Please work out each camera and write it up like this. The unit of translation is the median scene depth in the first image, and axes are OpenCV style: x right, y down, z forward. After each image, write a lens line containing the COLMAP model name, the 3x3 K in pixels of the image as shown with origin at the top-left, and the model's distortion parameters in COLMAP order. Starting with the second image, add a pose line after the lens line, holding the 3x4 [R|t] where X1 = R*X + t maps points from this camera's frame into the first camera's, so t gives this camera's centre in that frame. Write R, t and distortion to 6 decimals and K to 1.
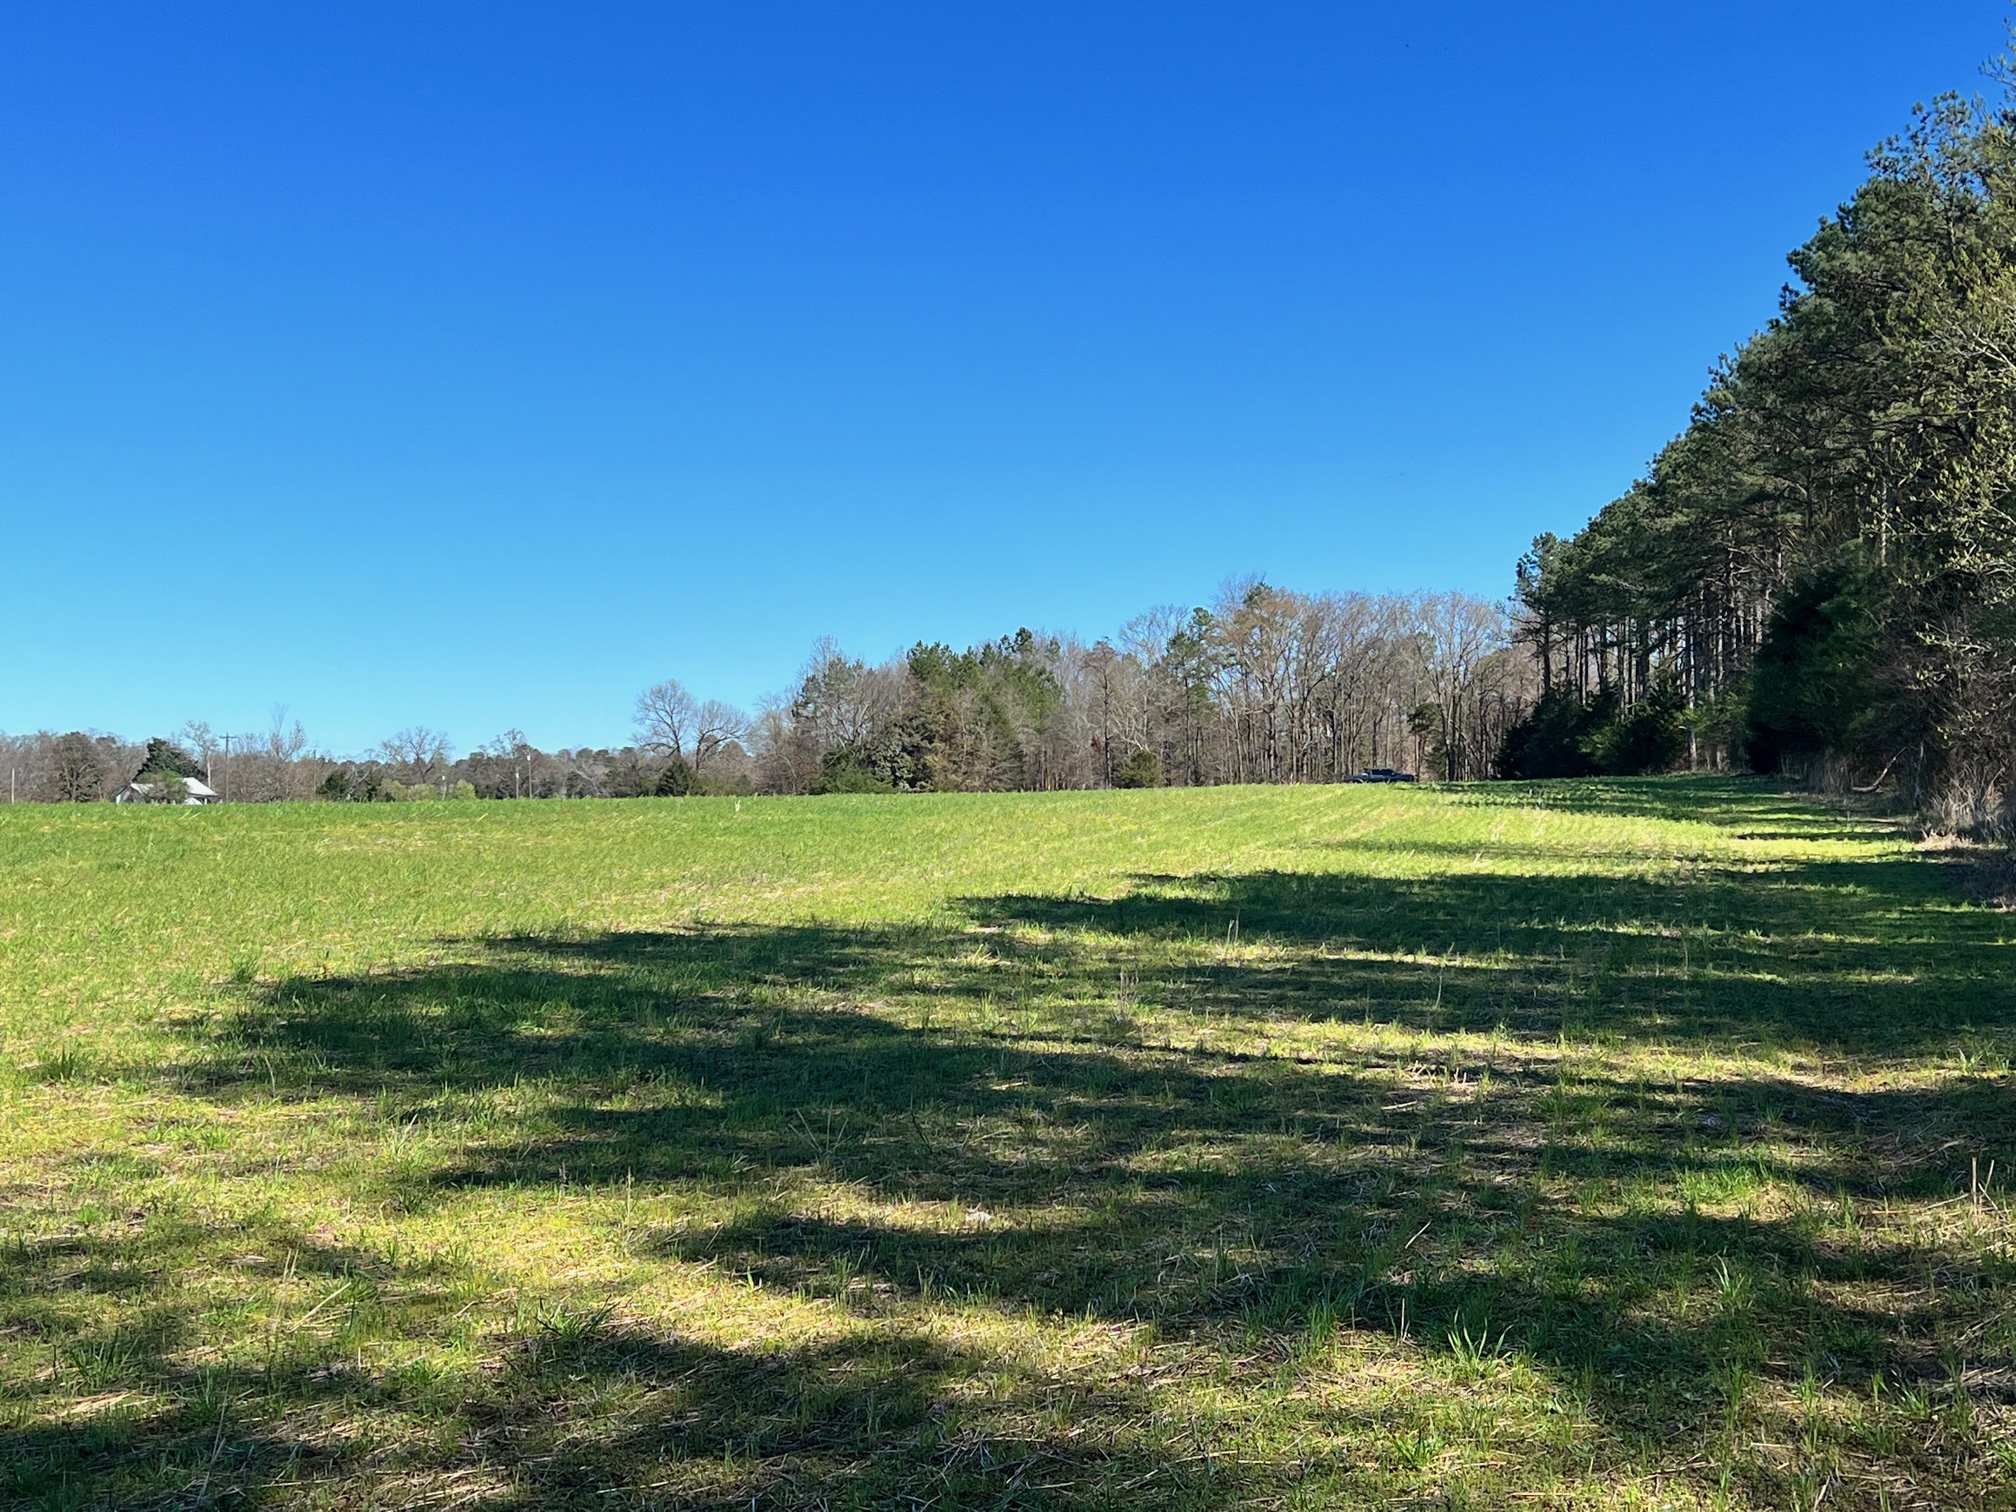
lens RADIAL K [[2645.4, 0, 1008.8], [0, 2645.4, 755.2], [0, 0, 1]] dist [0.032092, 0.000000]
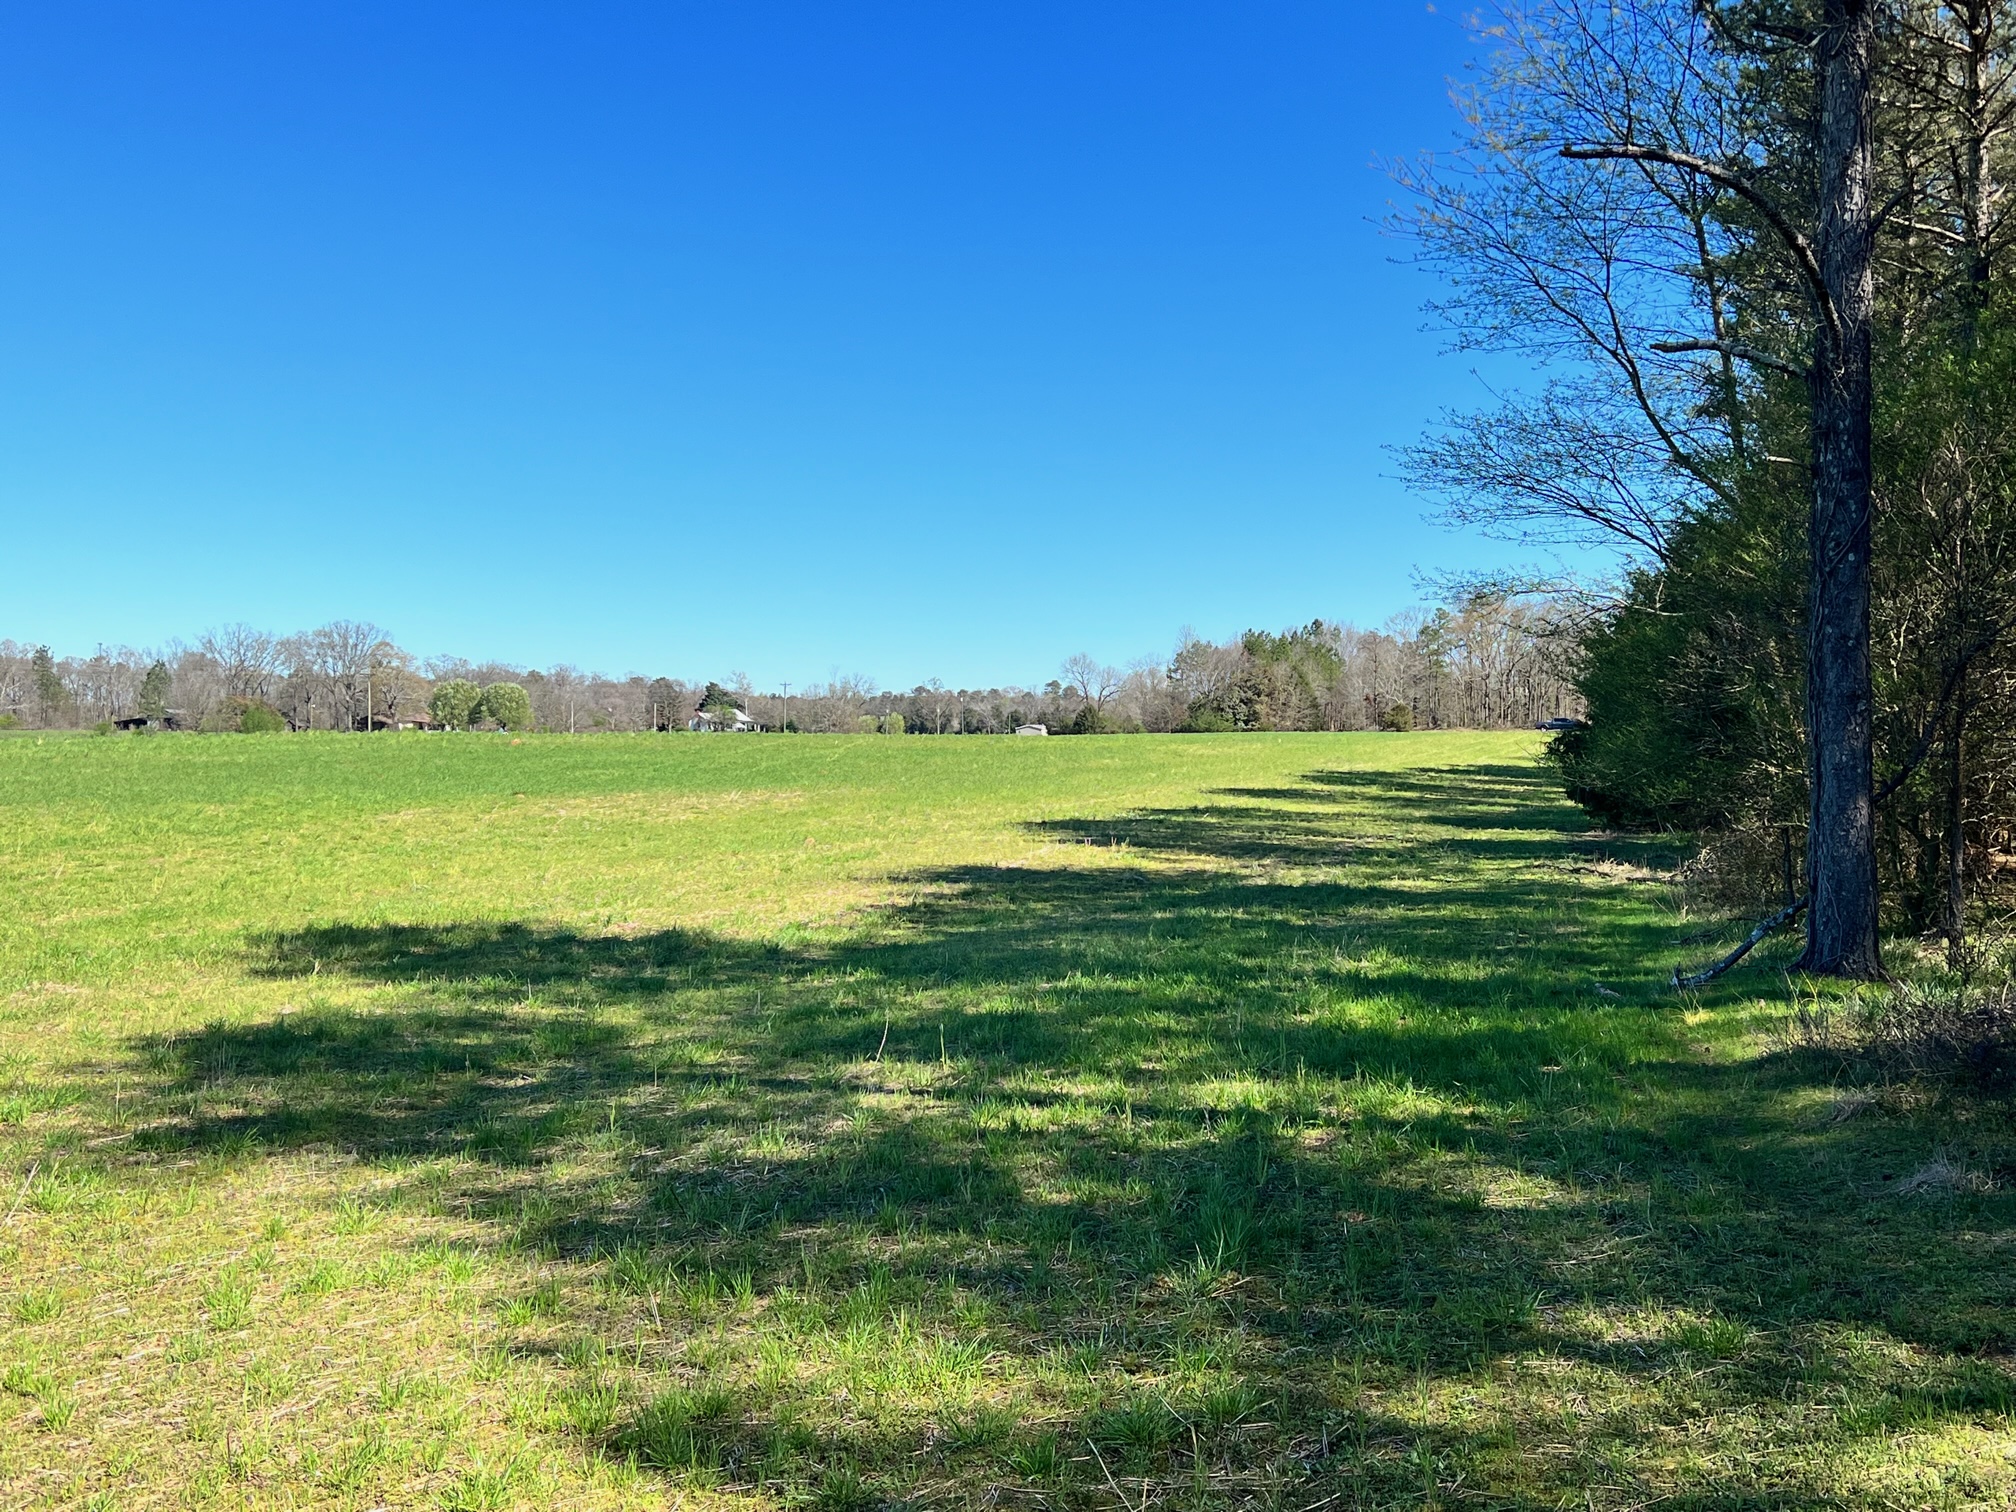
lens RADIAL K [[2049.2, 0, 1006.1], [0, 2049.2, 755.7], [0, 0, 1]] dist [0.009528, 0.000000]
pose [[0.991748, 0.017827, -0.126955, -0.021669], [-0.014006, 0.999424, 0.030925, -0.005001], [0.127433, -0.028891, 0.991426, -0.175333]]
